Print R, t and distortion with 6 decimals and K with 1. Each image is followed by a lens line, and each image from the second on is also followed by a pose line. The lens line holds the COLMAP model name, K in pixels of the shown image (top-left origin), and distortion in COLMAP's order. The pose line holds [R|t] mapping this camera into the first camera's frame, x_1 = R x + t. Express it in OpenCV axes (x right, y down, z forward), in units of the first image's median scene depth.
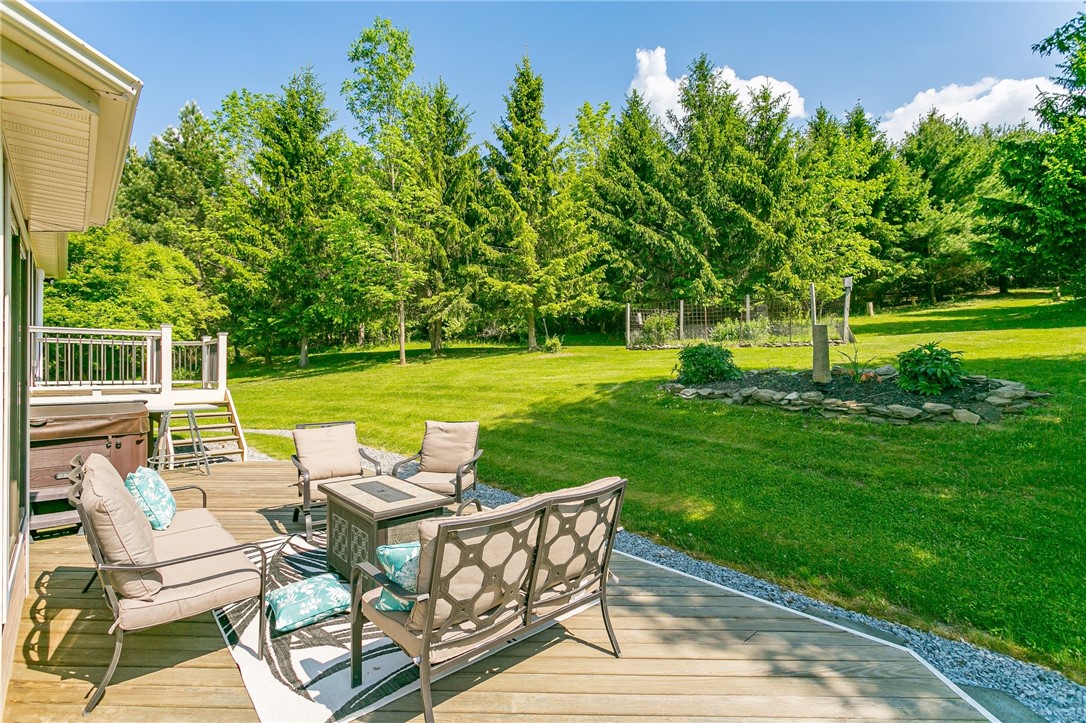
lens RADIAL K [[511.5, 0, 545.3], [0, 511.5, 360.5], [0, 0, 1]] dist [0.001078, 0.000091]
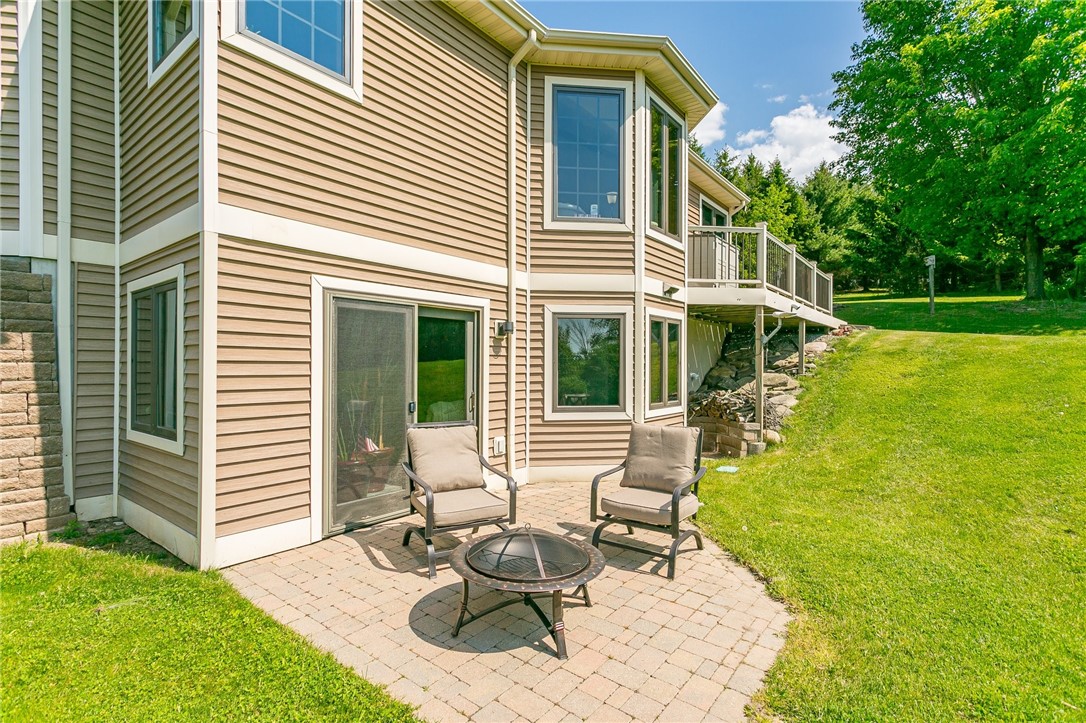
lens RADIAL K [[511.5, 0, 545.3], [0, 511.5, 360.5], [0, 0, 1]] dist [0.001078, 0.000091]
pose [[0.989223, 0.007489, 0.146228, -0.281668], [-0.008062, 0.999962, 0.003327, 0.089533], [-0.146198, -0.004470, 0.989245, -0.392301]]
